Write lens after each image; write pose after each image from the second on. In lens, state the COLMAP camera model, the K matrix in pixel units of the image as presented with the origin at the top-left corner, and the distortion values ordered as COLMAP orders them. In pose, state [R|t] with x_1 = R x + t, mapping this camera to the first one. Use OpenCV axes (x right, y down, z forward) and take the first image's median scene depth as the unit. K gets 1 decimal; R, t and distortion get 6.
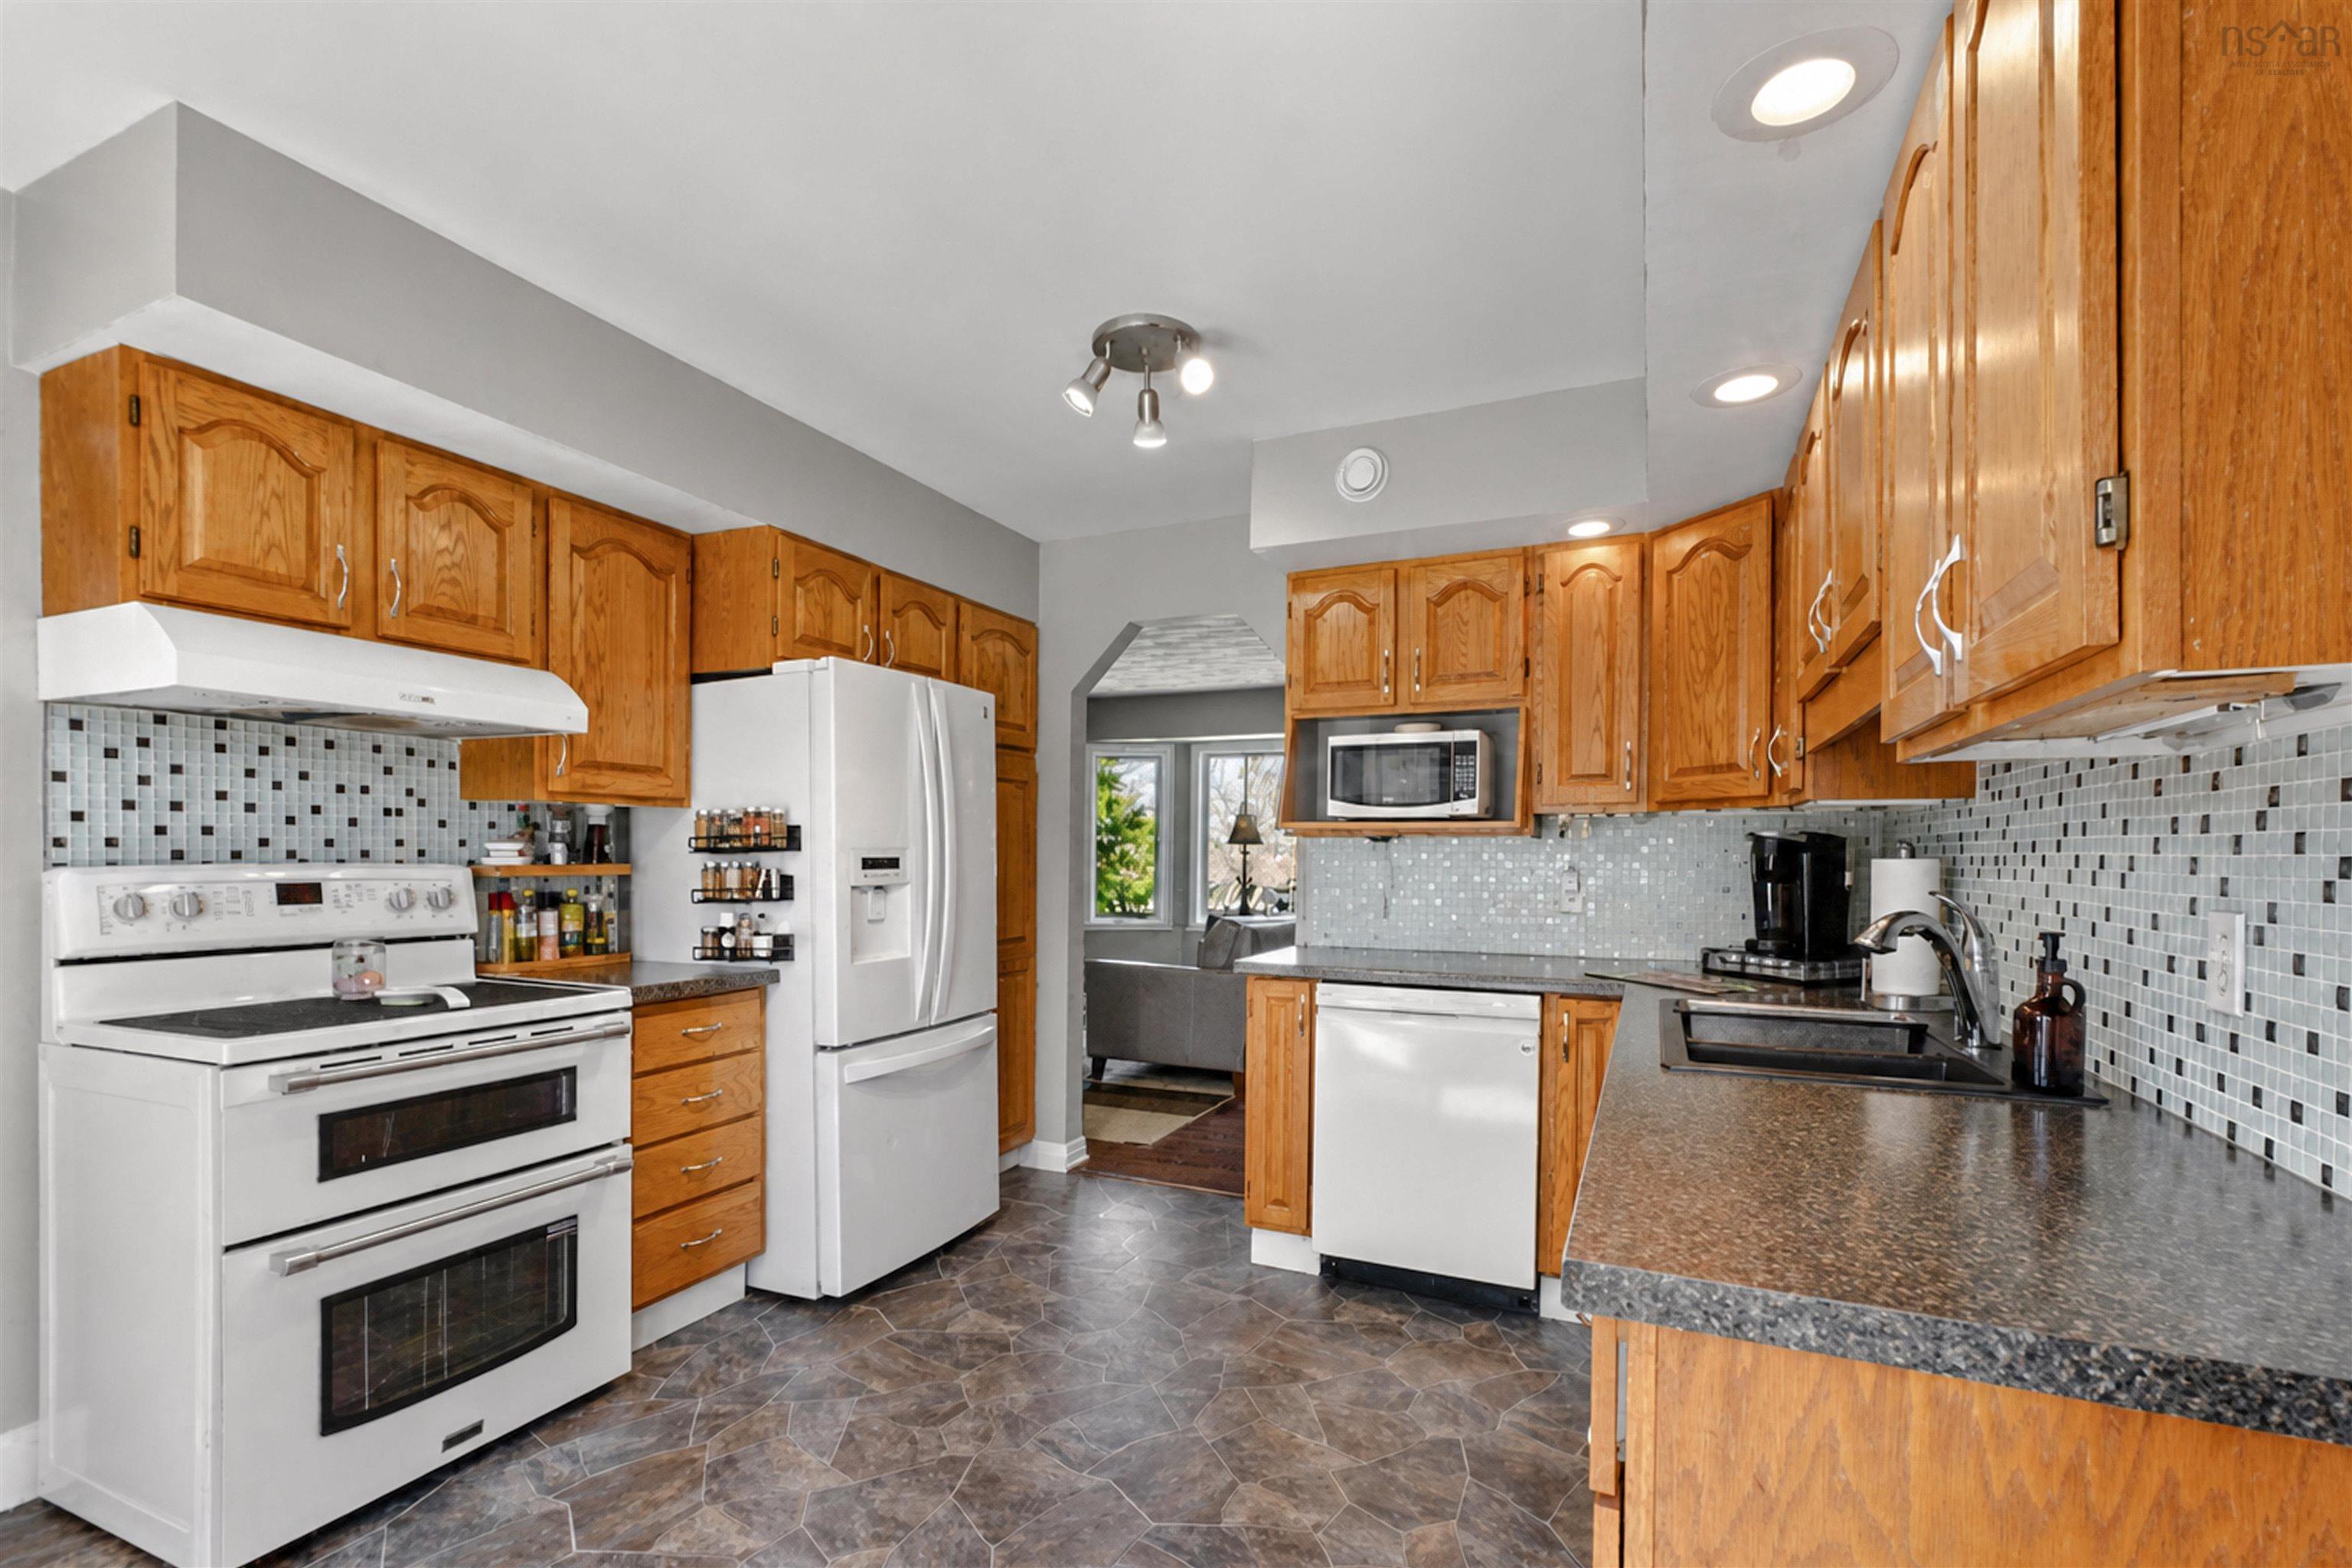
lens RADIAL K [[1066.9, 0, 1175.4], [0, 1066.9, 857.7], [0, 0, 1]] dist [-0.000222, 0.000081]
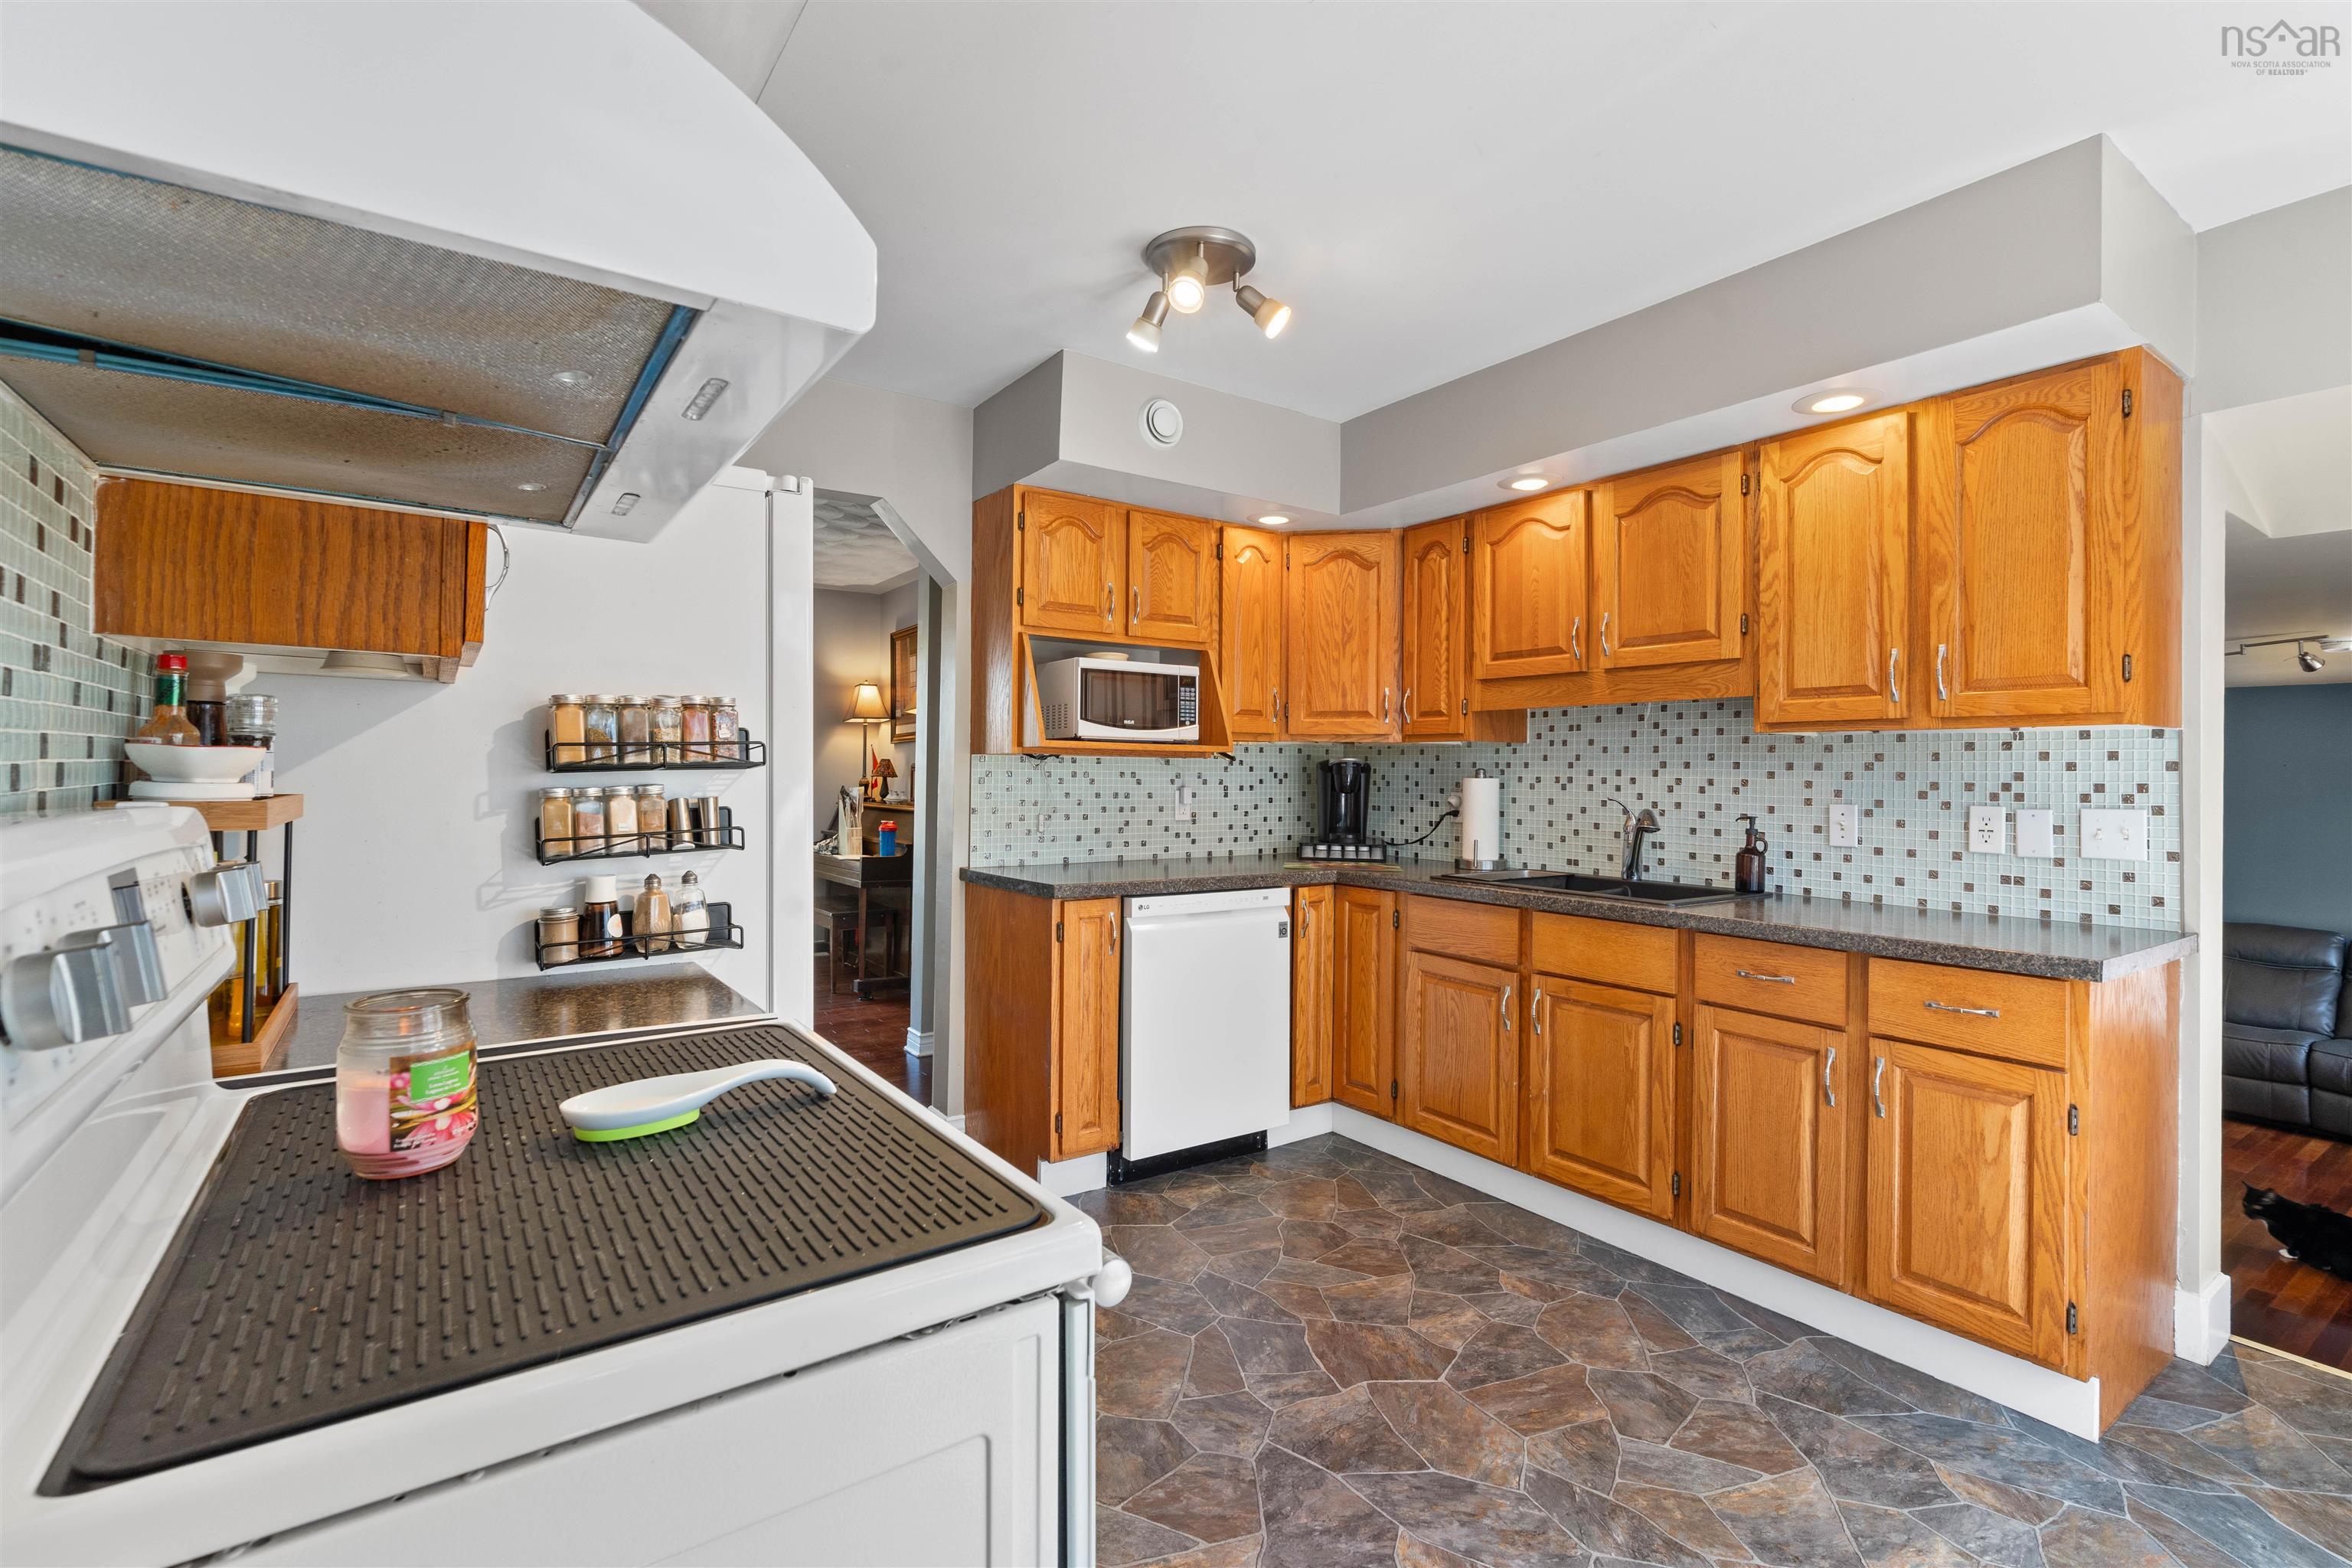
lens RADIAL K [[1055.7, 0, 1177.5], [0, 1055.7, 758.0], [0, 0, 1]] dist [0.000167, -0.000013]
pose [[0.504973, 0.014691, 0.863010, -0.784128], [-0.002810, 0.999878, -0.015376, -0.003060], [-0.863130, 0.005339, 0.504953, 0.477883]]
